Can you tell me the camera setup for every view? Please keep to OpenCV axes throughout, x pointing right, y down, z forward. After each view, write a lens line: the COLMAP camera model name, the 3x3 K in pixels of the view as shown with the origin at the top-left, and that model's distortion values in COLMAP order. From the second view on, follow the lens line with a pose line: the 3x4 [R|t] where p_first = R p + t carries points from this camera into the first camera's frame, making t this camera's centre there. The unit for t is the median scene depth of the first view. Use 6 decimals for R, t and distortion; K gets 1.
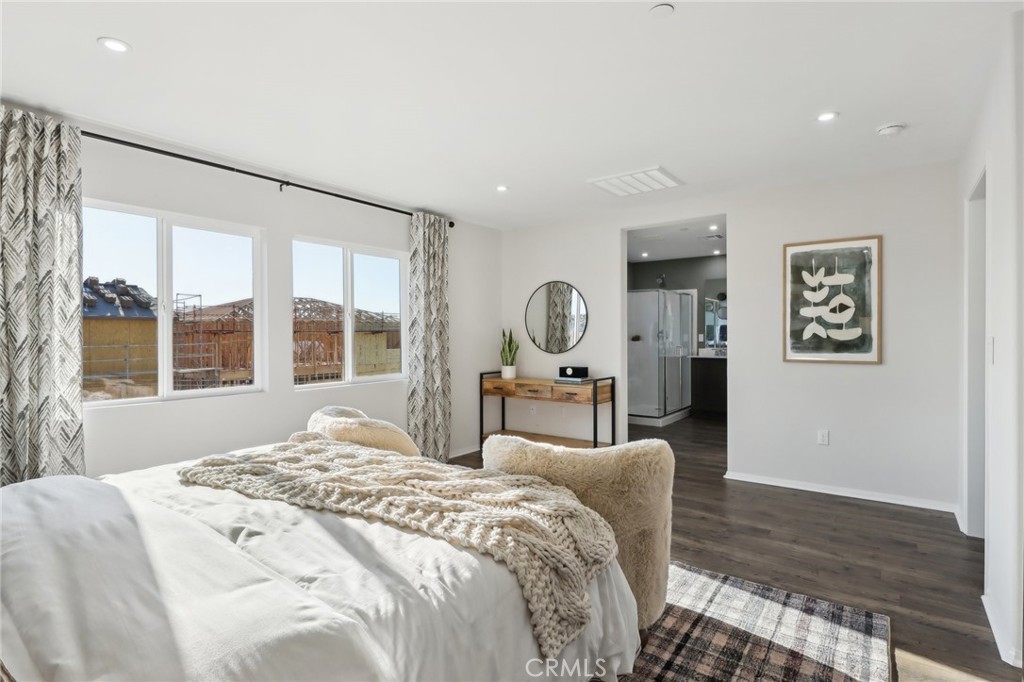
lens RADIAL K [[527.0, 0, 511.0], [0, 527.0, 341.3], [0, 0, 1]] dist [-0.001810, -0.000916]
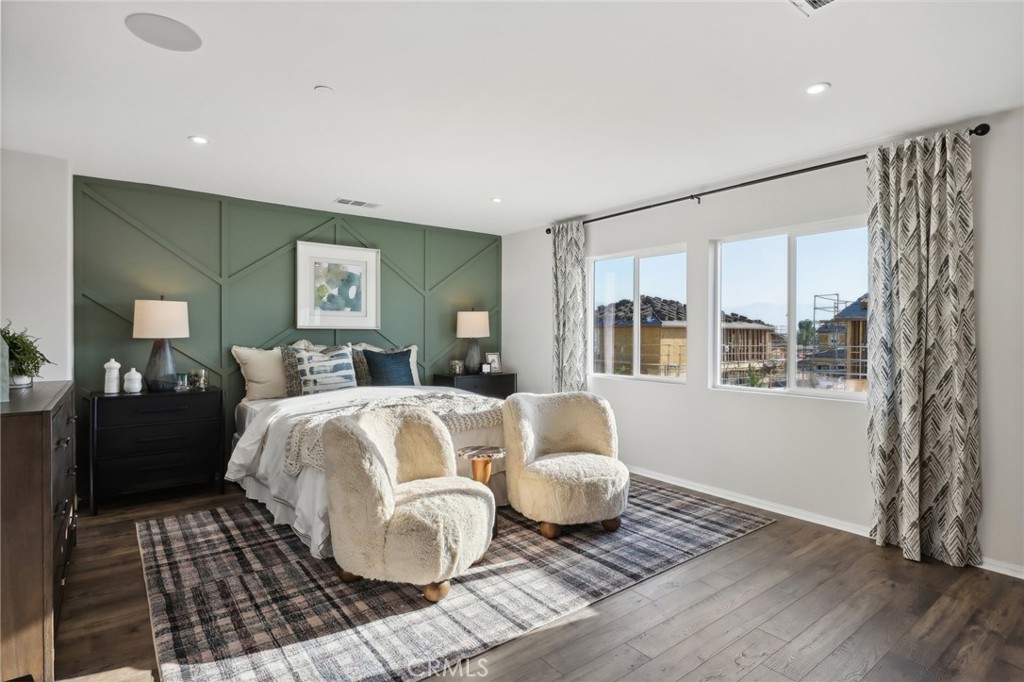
lens RADIAL K [[504.8, 0, 504.5], [0, 504.8, 361.1], [0, 0, 1]] dist [-0.000241, 0.000330]
pose [[-0.275908, 0.058118, -0.959425, 0.675408], [-0.012112, 0.997881, 0.063931, -0.021481], [0.961108, 0.029260, -0.274619, 0.885035]]
